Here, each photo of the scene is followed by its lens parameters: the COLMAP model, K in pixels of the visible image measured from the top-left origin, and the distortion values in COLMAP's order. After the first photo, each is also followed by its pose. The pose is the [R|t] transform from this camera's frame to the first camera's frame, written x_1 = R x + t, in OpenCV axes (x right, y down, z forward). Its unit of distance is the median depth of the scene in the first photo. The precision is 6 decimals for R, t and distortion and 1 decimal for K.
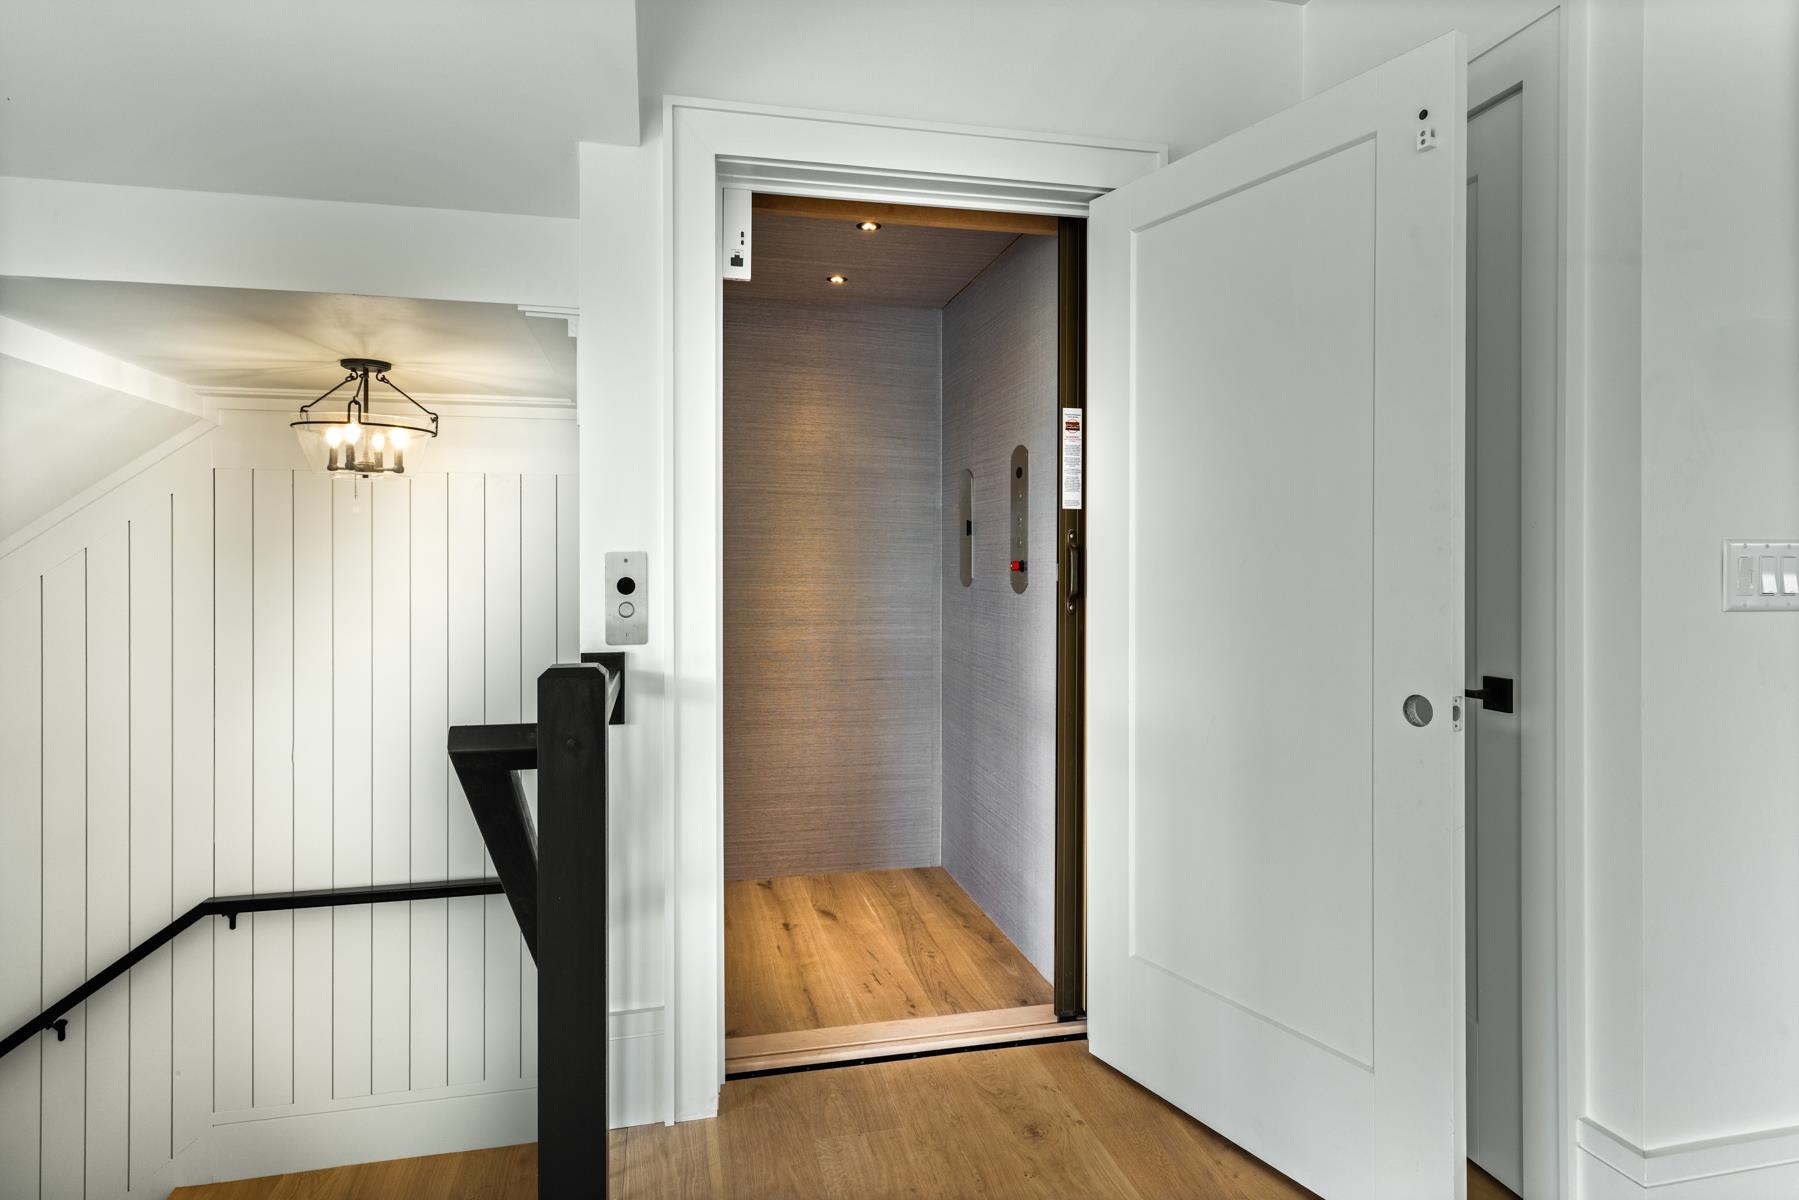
lens RADIAL K [[1027.8, 0, 909.0], [0, 1027.8, 566.9], [0, 0, 1]] dist [0.012721, 0.003735]
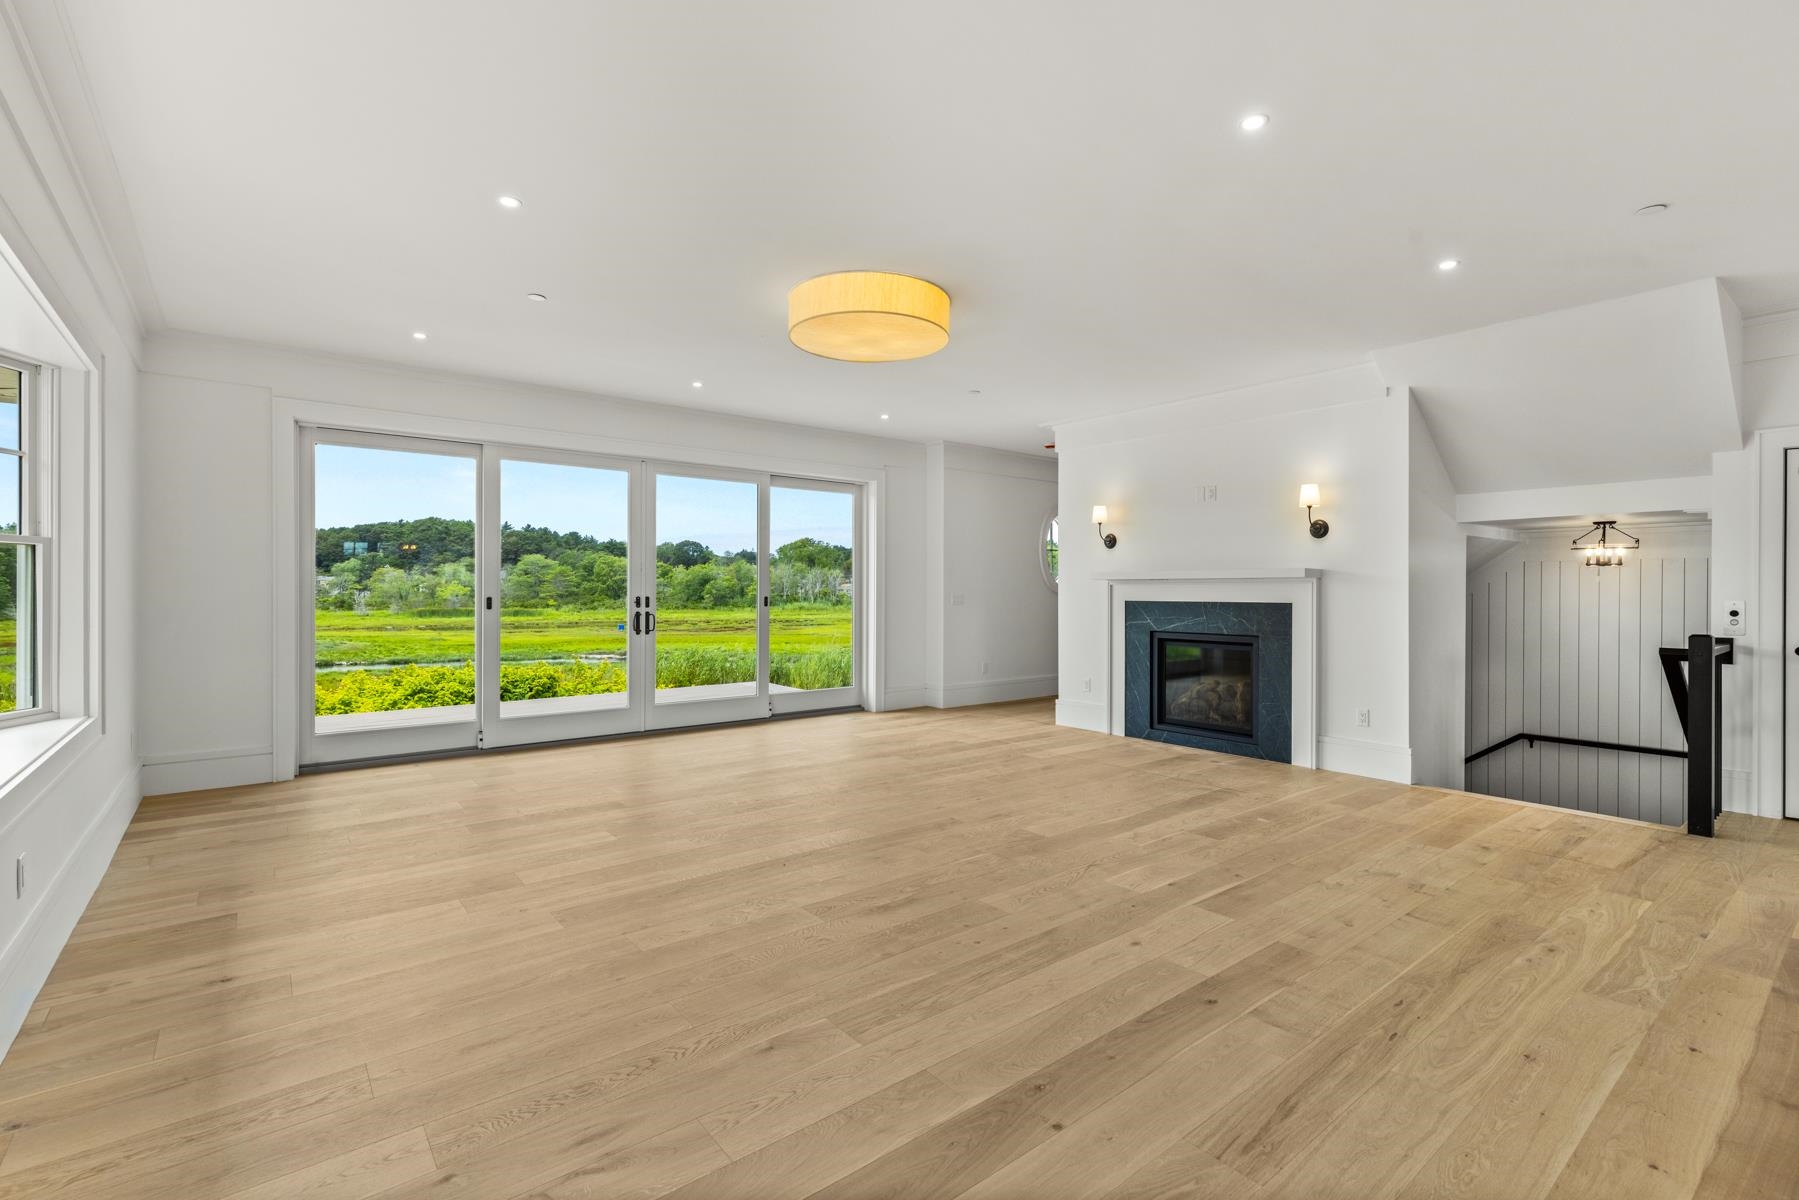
lens RADIAL K [[809.6, 0, 910.5], [0, 809.6, 595.9], [0, 0, 1]] dist [0.008649, -0.000037]
pose [[0.436265, 0.008305, -0.899780, 0.533413], [-0.000864, 0.999961, 0.008811, -0.033666], [0.899818, -0.003066, 0.436255, -1.410969]]
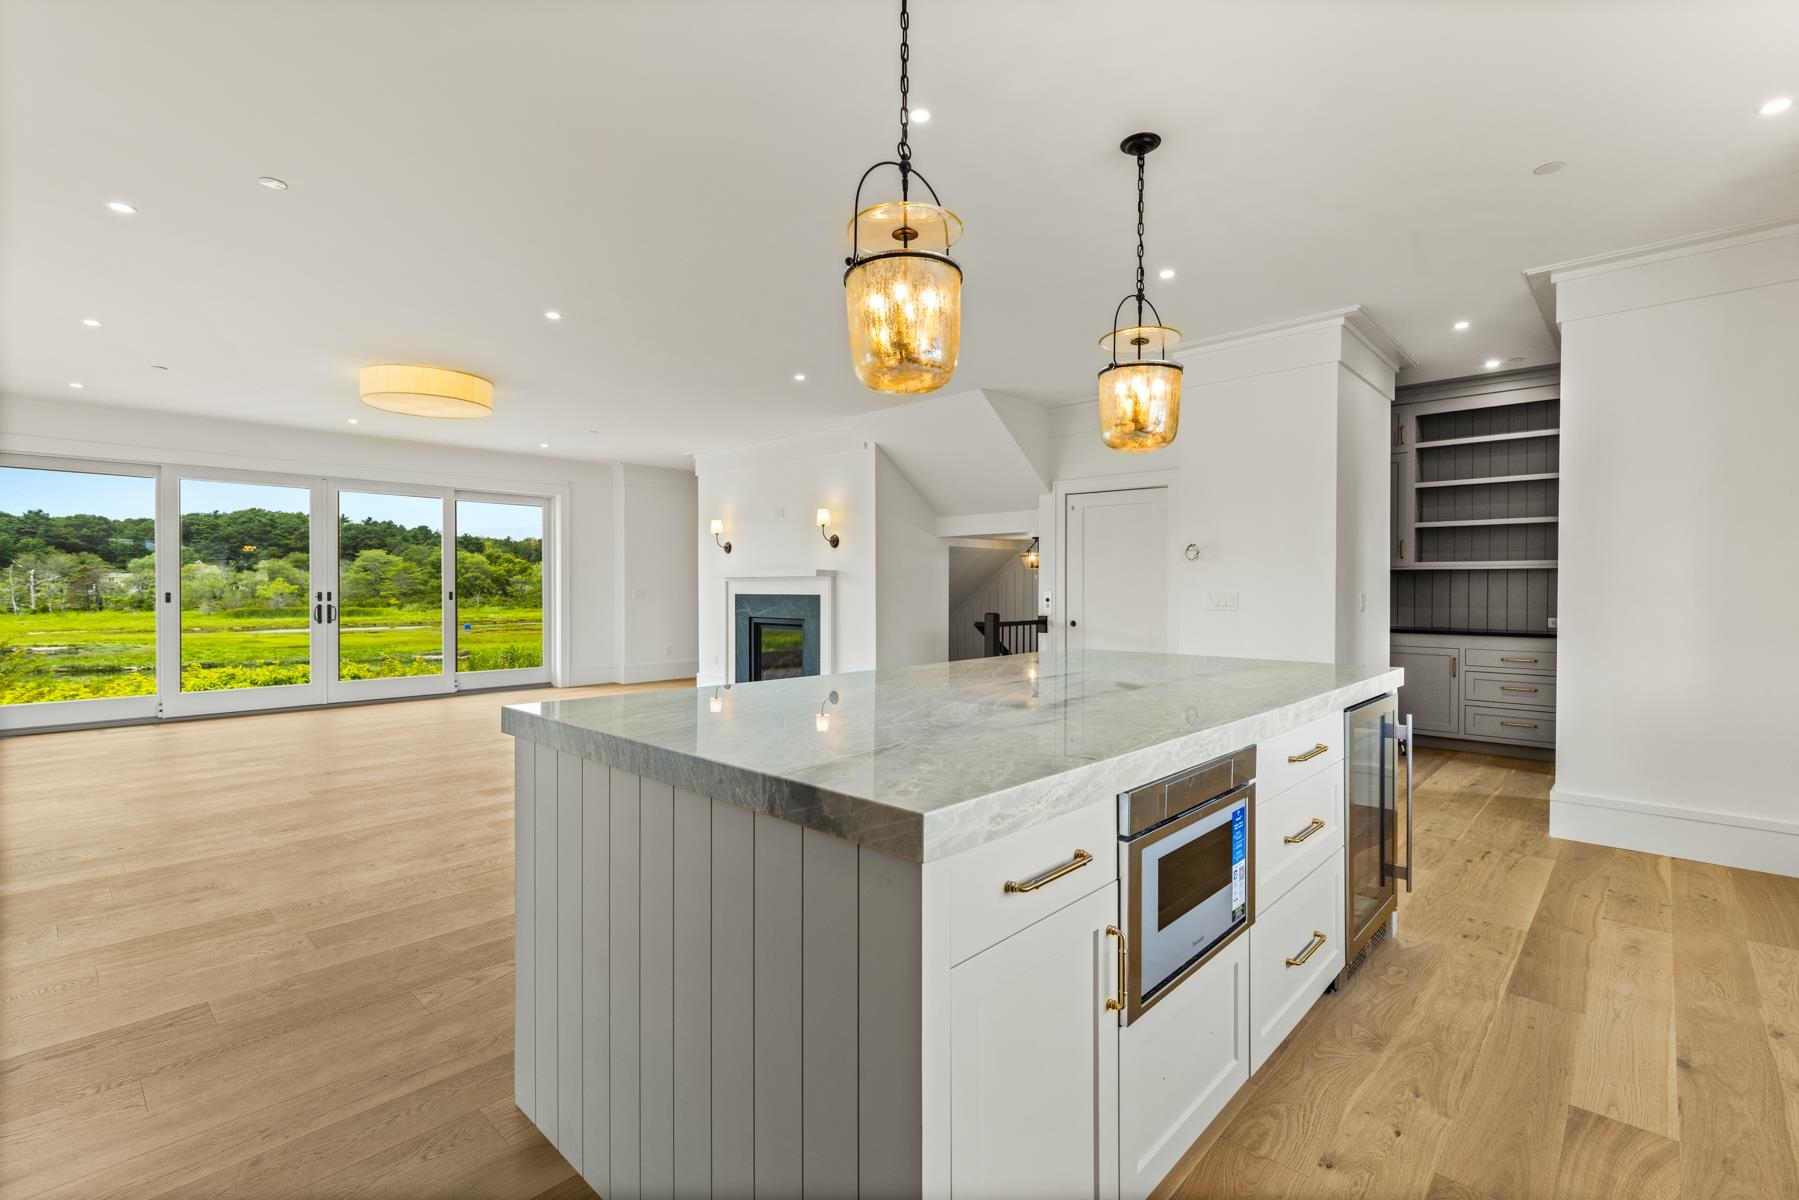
lens RADIAL K [[809.6, 0, 907.0], [0, 809.6, 594.4], [0, 0, 1]] dist [0.008649, -0.000037]
pose [[0.558133, 0.008124, -0.829712, 1.587895], [0.001304, 0.999942, 0.010669, -0.029594], [0.829750, -0.007037, 0.558090, -0.972953]]
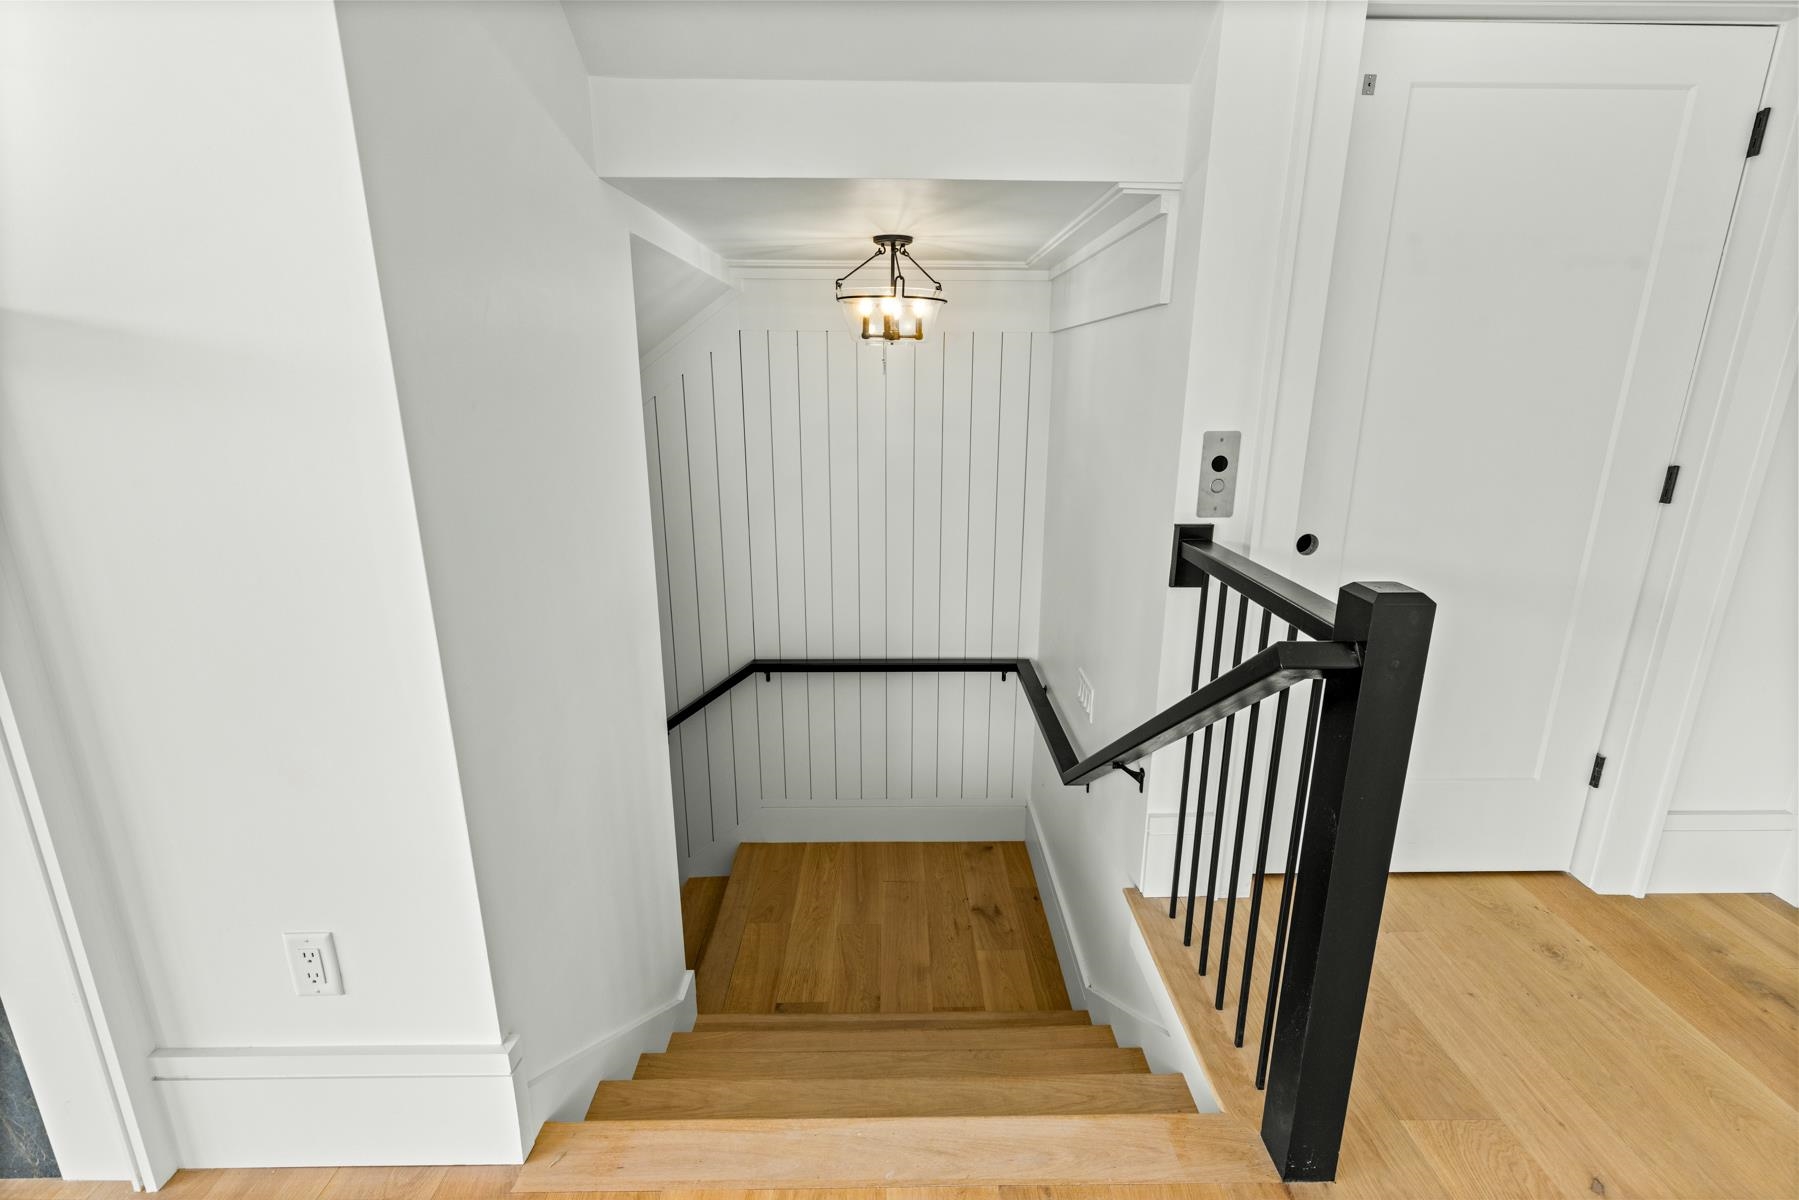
lens RADIAL K [[809.6, 0, 895.2], [0, 809.6, 594.5], [0, 0, 1]] dist [0.008649, -0.000037]
pose [[0.974538, 0.059494, -0.216184, -0.310992], [-0.000542, 0.964778, 0.263064, -0.054625], [0.224221, -0.256248, 0.940246, 0.064709]]
